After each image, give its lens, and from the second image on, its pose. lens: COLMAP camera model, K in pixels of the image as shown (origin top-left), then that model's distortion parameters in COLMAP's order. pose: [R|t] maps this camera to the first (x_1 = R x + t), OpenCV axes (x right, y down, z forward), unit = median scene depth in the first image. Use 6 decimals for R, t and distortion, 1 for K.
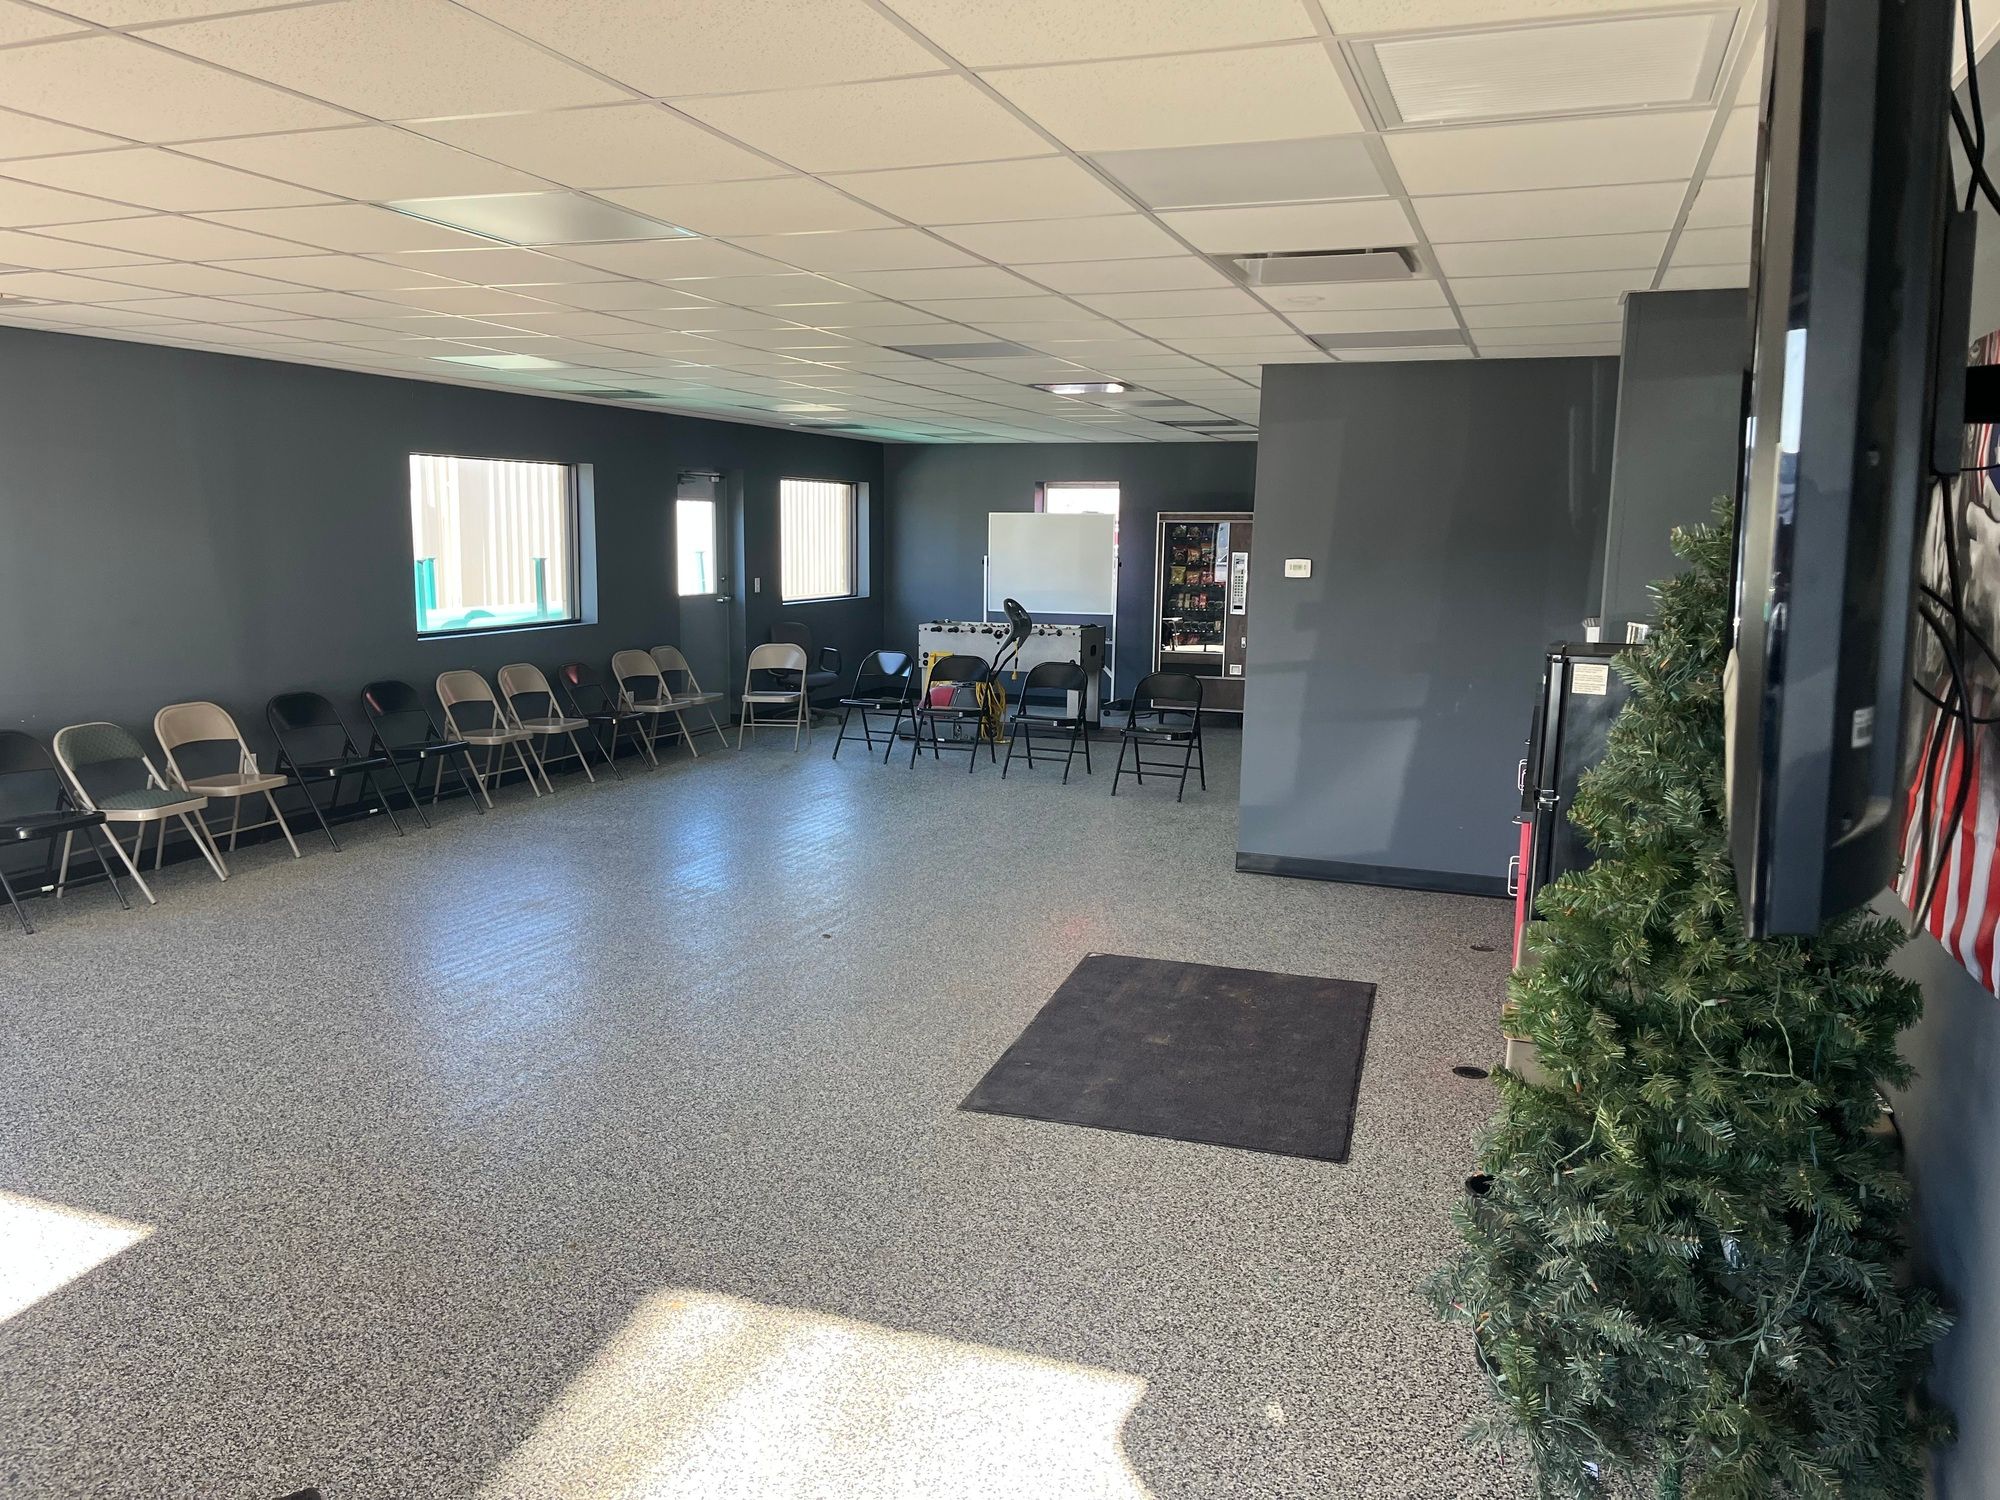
lens RADIAL K [[1509.7, 0, 993.9], [0, 1509.7, 747.7], [0, 0, 1]] dist [0.029561, -0.004352]
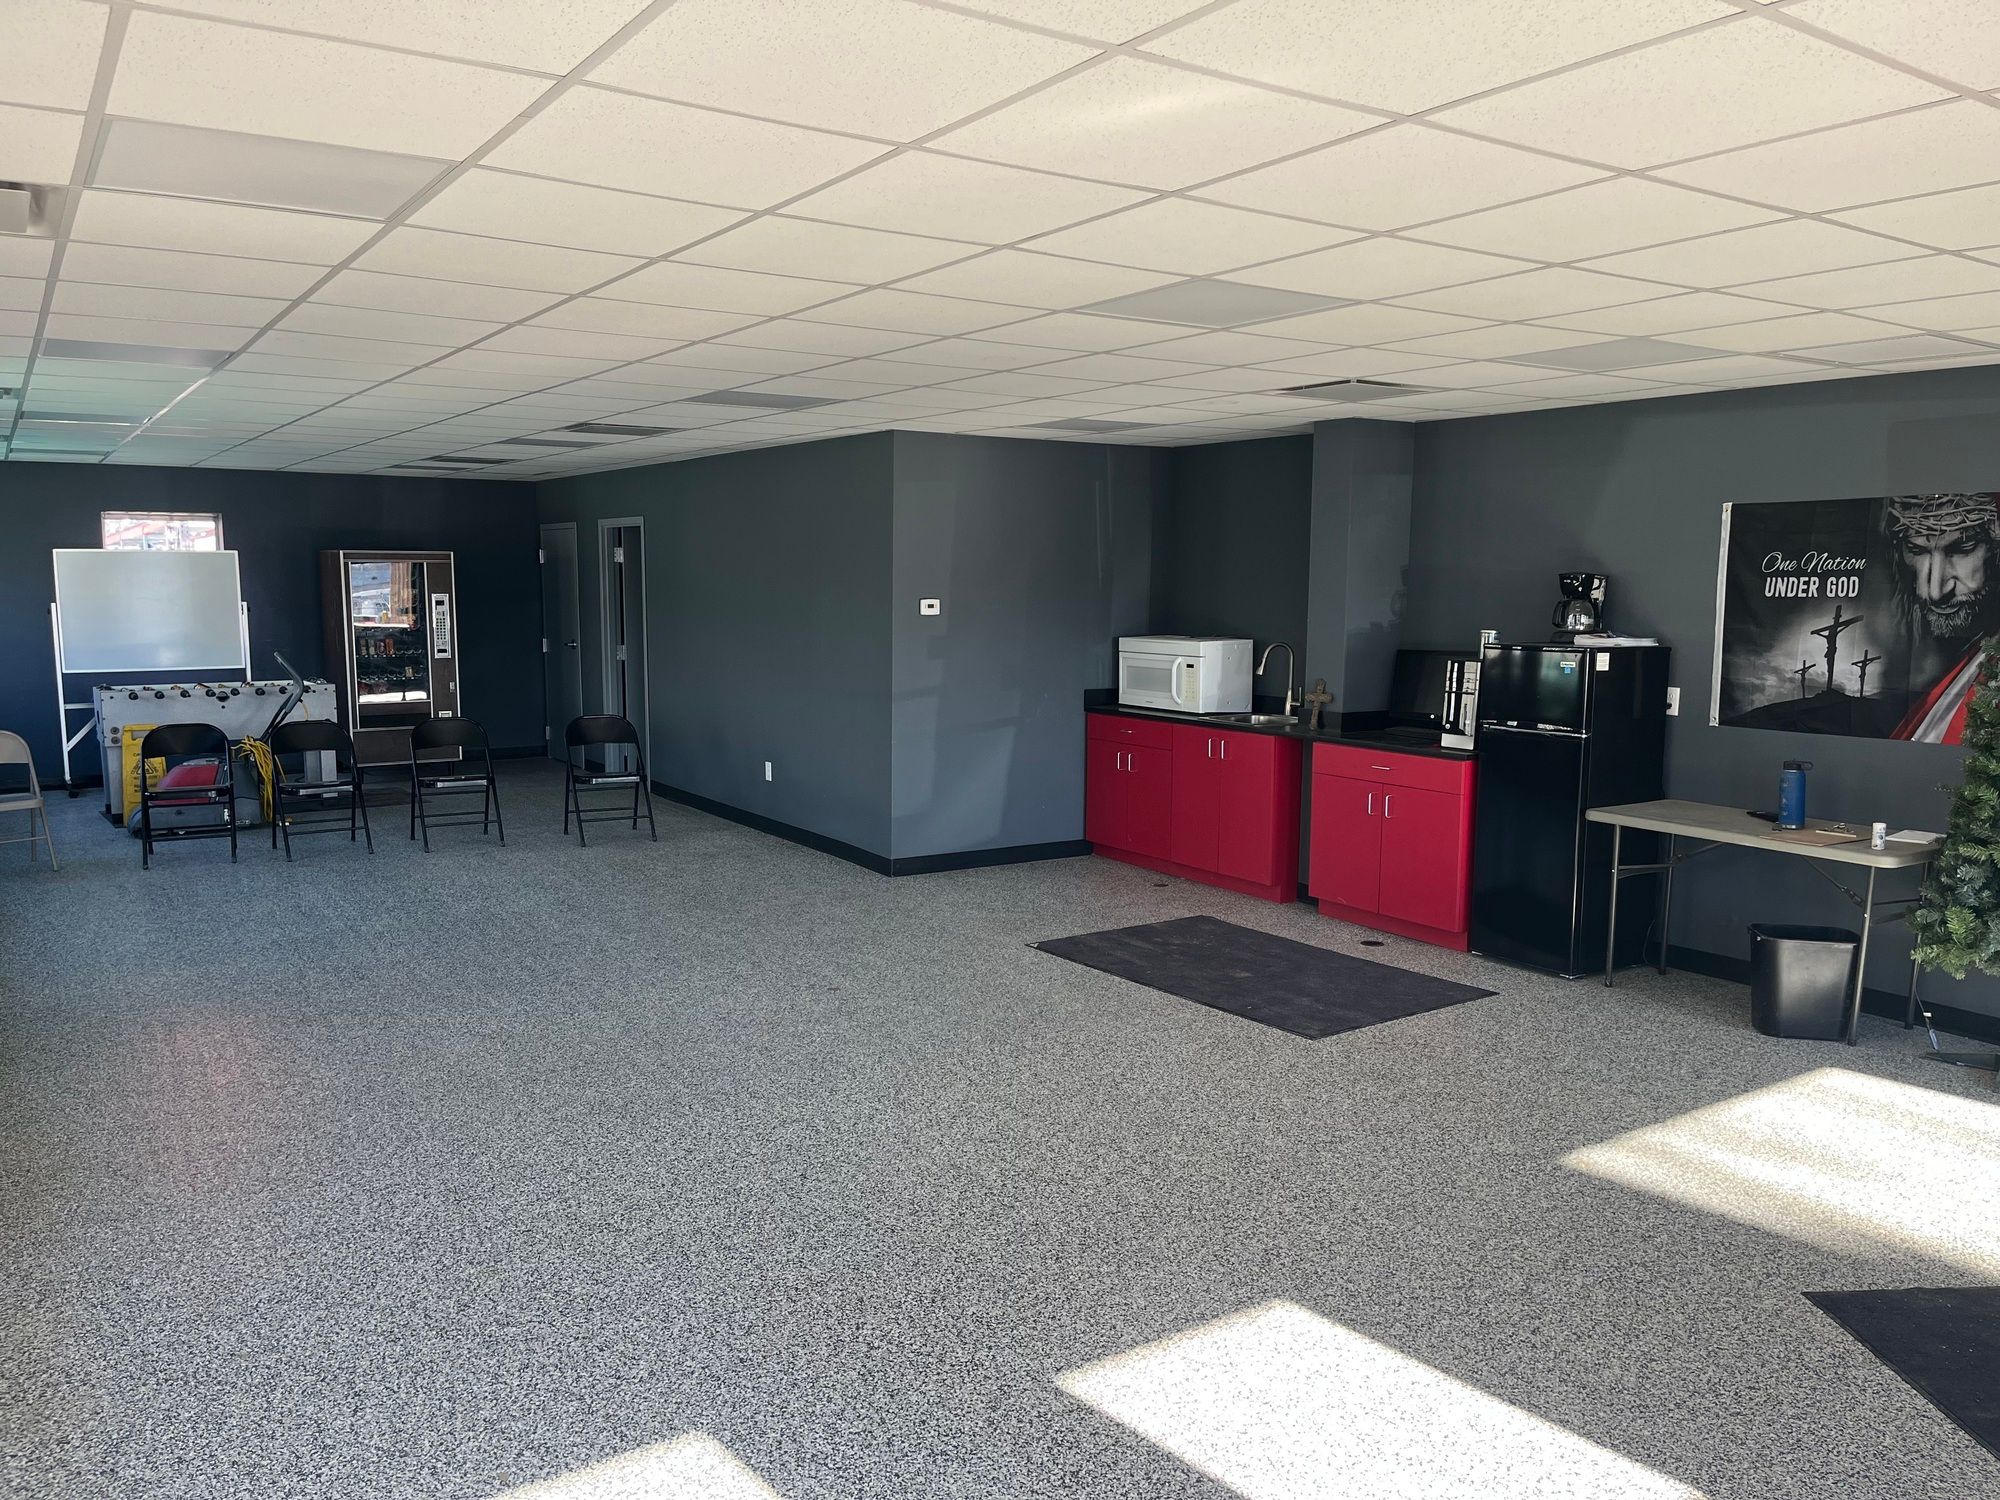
lens RADIAL K [[1509.7, 0, 987.2], [0, 1509.7, 750.3], [0, 0, 1]] dist [0.029561, -0.004352]
pose [[0.594410, -0.104808, 0.797303, -0.852713], [0.118681, 0.992047, 0.041928, -0.062567], [-0.795356, 0.069702, 0.602121, 0.320752]]
